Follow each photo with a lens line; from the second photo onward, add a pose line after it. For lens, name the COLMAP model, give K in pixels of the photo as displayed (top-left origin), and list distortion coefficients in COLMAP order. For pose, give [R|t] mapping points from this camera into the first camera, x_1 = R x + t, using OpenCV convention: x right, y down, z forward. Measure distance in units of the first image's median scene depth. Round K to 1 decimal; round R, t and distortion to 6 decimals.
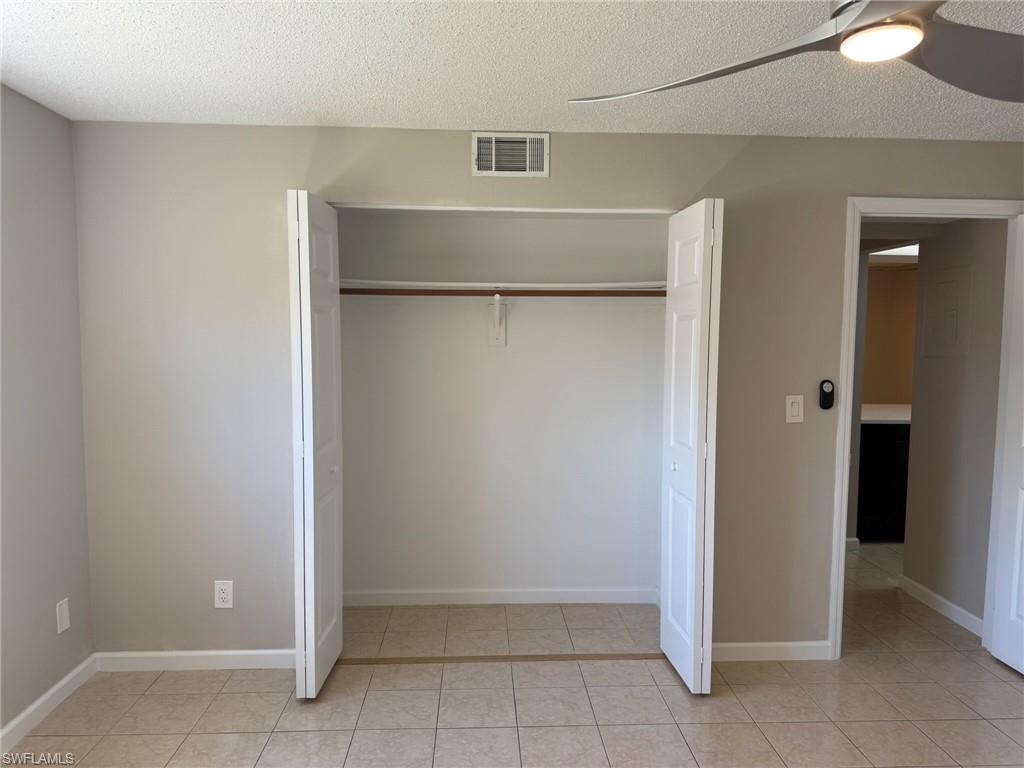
lens RADIAL K [[722.6, 0, 449.1], [0, 722.6, 383.4], [0, 0, 1]] dist [0.007261, -0.002680]
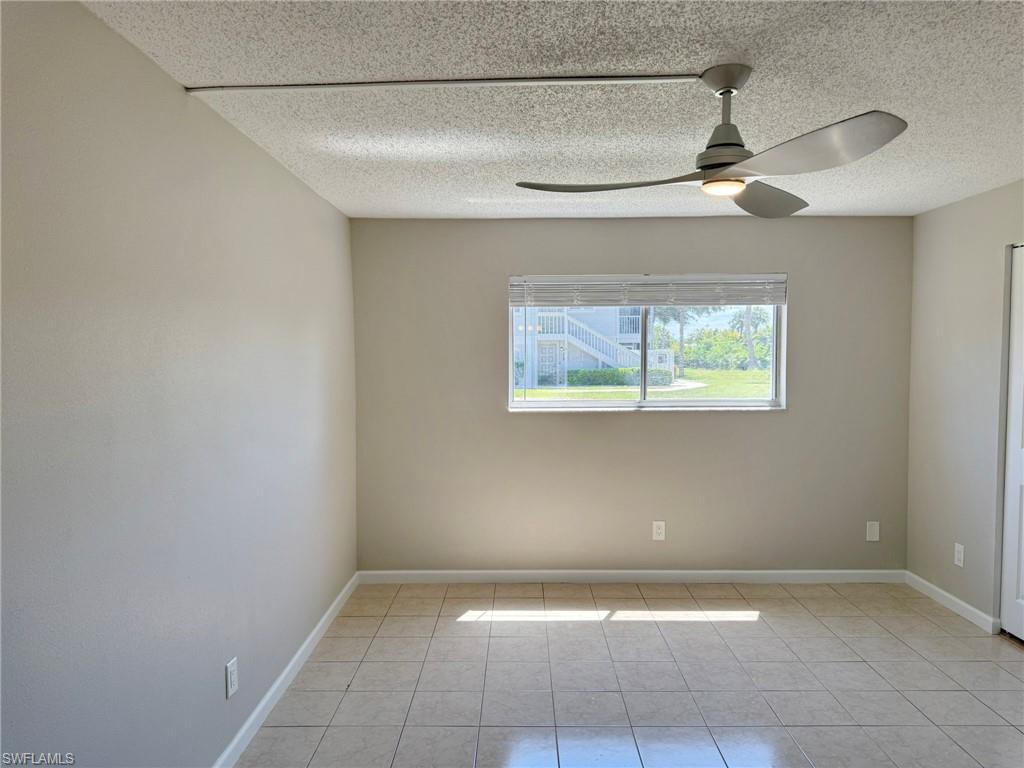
lens RADIAL K [[729.6, 0, 514.4], [0, 729.6, 387.5], [0, 0, 1]] dist [0.082497, -0.109710]
pose [[-0.056668, 0.042743, -0.997478, 1.057698], [-0.073064, 0.996227, 0.046840, -0.010580], [0.995716, 0.075534, -0.053331, 0.258841]]
